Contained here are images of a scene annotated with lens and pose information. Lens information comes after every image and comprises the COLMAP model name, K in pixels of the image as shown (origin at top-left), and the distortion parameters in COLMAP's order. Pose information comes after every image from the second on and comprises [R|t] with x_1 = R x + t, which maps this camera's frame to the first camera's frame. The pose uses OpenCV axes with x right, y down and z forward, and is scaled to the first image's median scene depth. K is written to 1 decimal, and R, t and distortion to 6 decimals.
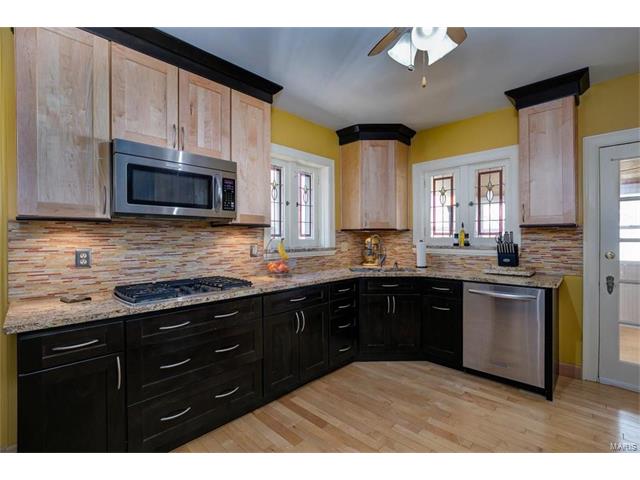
lens RADIAL K [[295.9, 0, 320.0], [0, 295.9, 240.0], [0, 0, 1]] dist [-0.001278, -0.000104]
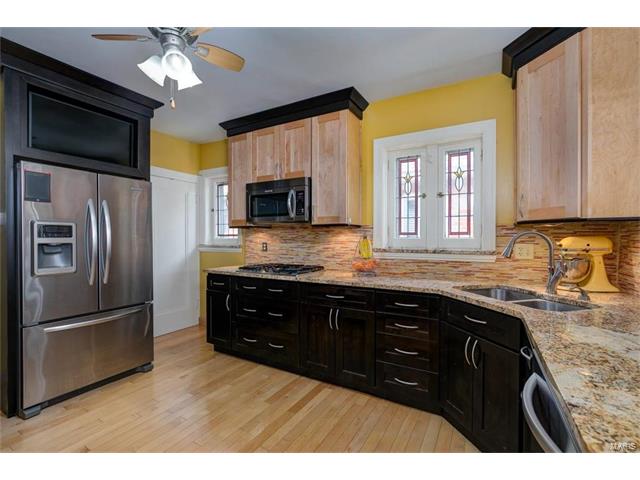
lens RADIAL K [[295.9, 0, 320.0], [0, 295.9, 240.0], [0, 0, 1]] dist [-0.001278, -0.000104]
pose [[0.242033, 0.021470, -0.970030, 1.155211], [-0.006373, 0.999769, 0.020538, -0.021831], [0.970247, 0.001211, 0.242114, 0.903609]]
